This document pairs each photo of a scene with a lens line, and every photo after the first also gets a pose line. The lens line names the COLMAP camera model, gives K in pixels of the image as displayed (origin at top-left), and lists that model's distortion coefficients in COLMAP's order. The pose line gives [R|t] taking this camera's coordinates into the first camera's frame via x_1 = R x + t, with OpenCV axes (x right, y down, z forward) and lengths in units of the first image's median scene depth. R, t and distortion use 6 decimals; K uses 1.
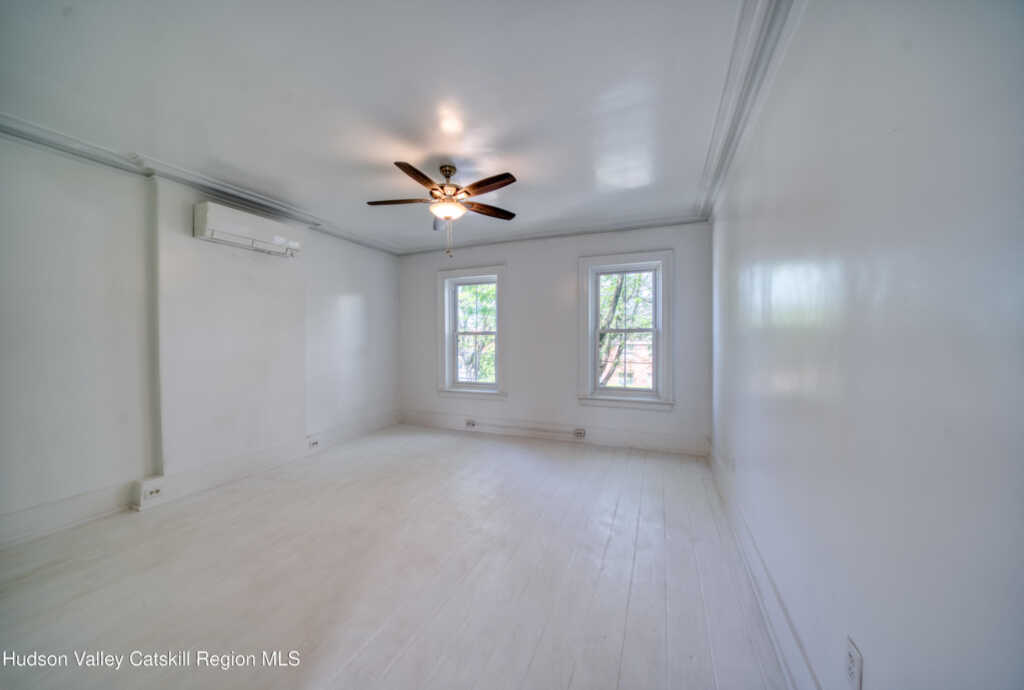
lens RADIAL K [[357.9, 0, 505.9], [0, 357.9, 338.9], [0, 0, 1]] dist [0.001480, 0.001296]
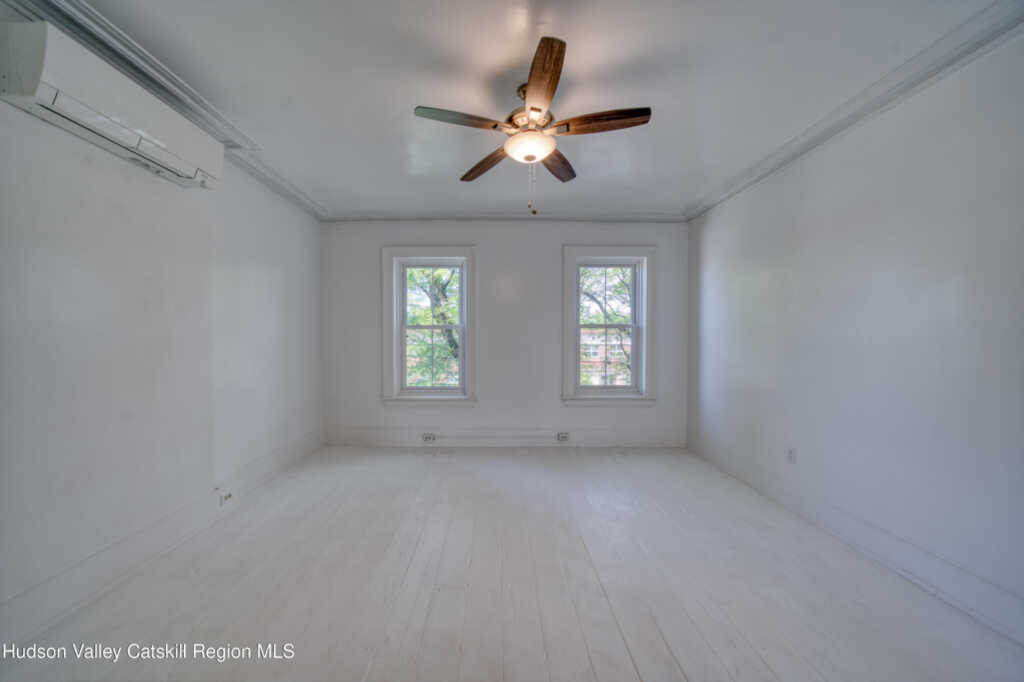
lens RADIAL K [[357.9, 0, 513.0], [0, 357.9, 339.6], [0, 0, 1]] dist [0.001480, 0.001296]
pose [[0.925066, 0.004601, 0.379779, -0.260046], [-0.005903, 0.999980, 0.002264, 0.012025], [-0.379761, -0.004336, 0.925075, 0.196347]]
